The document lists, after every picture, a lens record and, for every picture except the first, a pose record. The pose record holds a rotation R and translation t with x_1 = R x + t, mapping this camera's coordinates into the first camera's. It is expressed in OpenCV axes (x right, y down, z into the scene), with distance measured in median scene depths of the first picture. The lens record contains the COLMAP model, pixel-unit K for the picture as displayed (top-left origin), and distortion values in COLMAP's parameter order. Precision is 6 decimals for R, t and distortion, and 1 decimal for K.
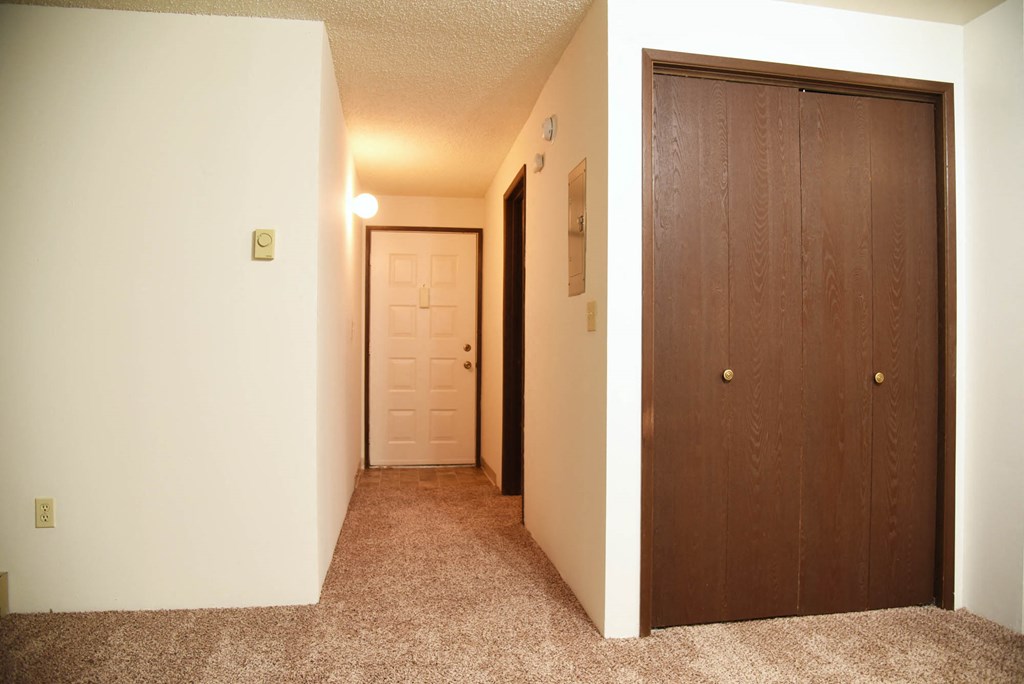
lens RADIAL K [[682.5, 0, 512.0], [0, 682.5, 342.0], [0, 0, 1]] dist [-0.114371, 0.055535]
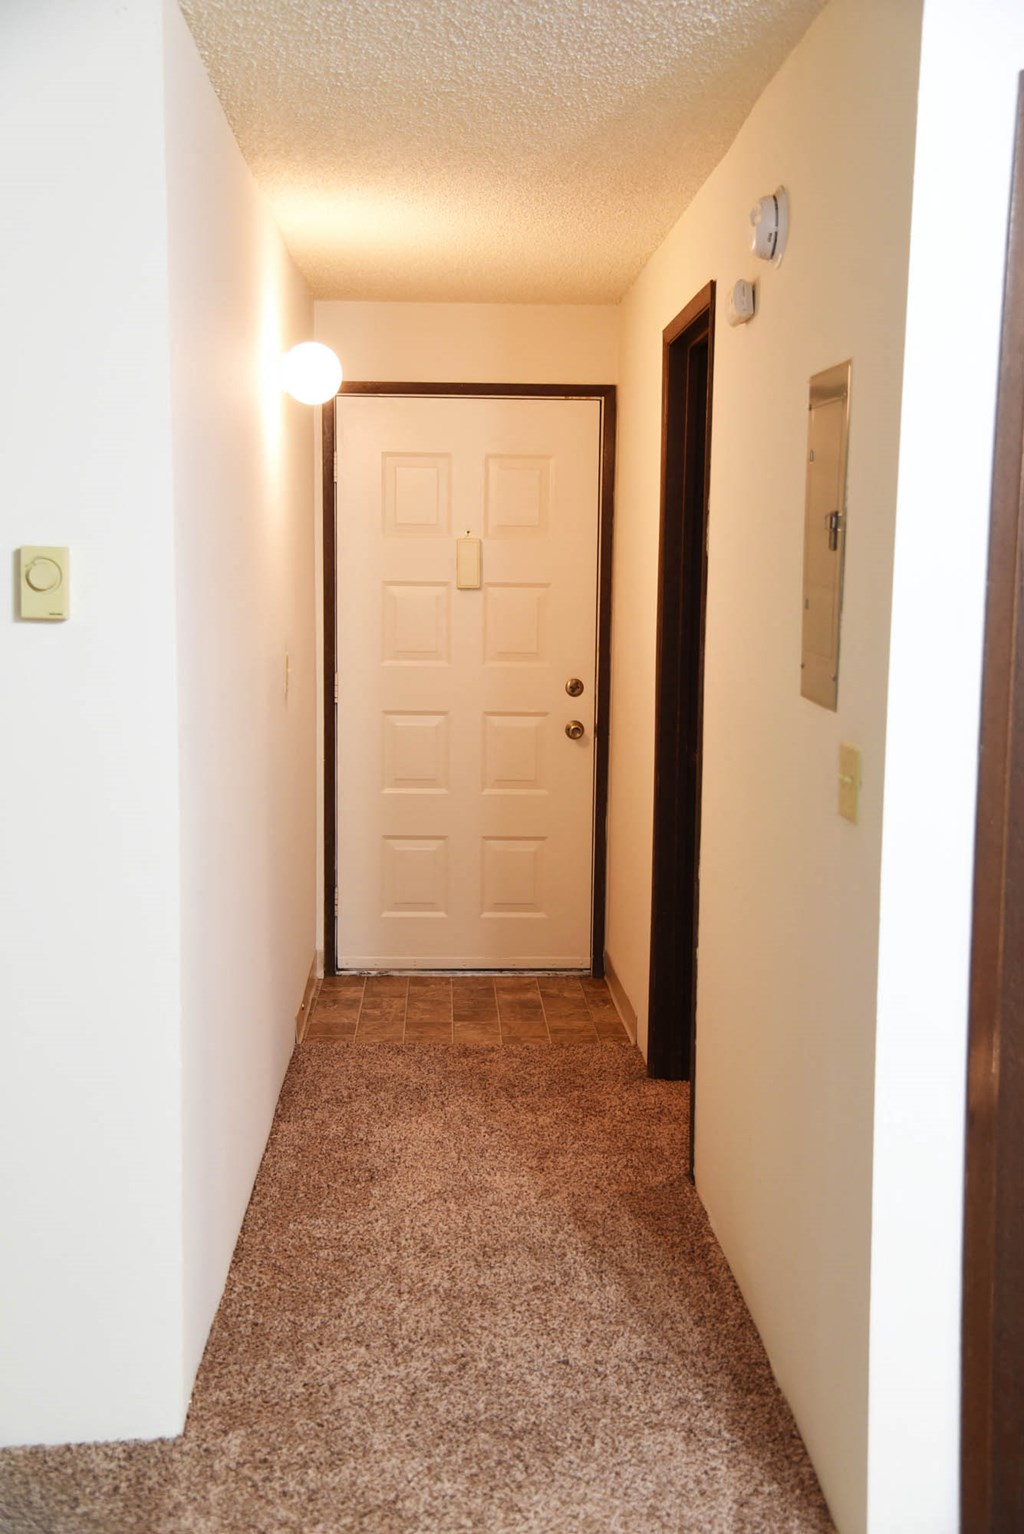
lens RADIAL K [[1681.0, 0, 512.0], [0, 1681.0, 767.0], [0, 0, 1]] dist [0.110039, 0.018890]
pose [[0.993309, 0.018196, -0.114047, 0.024621], [-0.004788, 0.993149, 0.116754, -0.118046], [0.115390, -0.115426, 0.986591, 0.003131]]
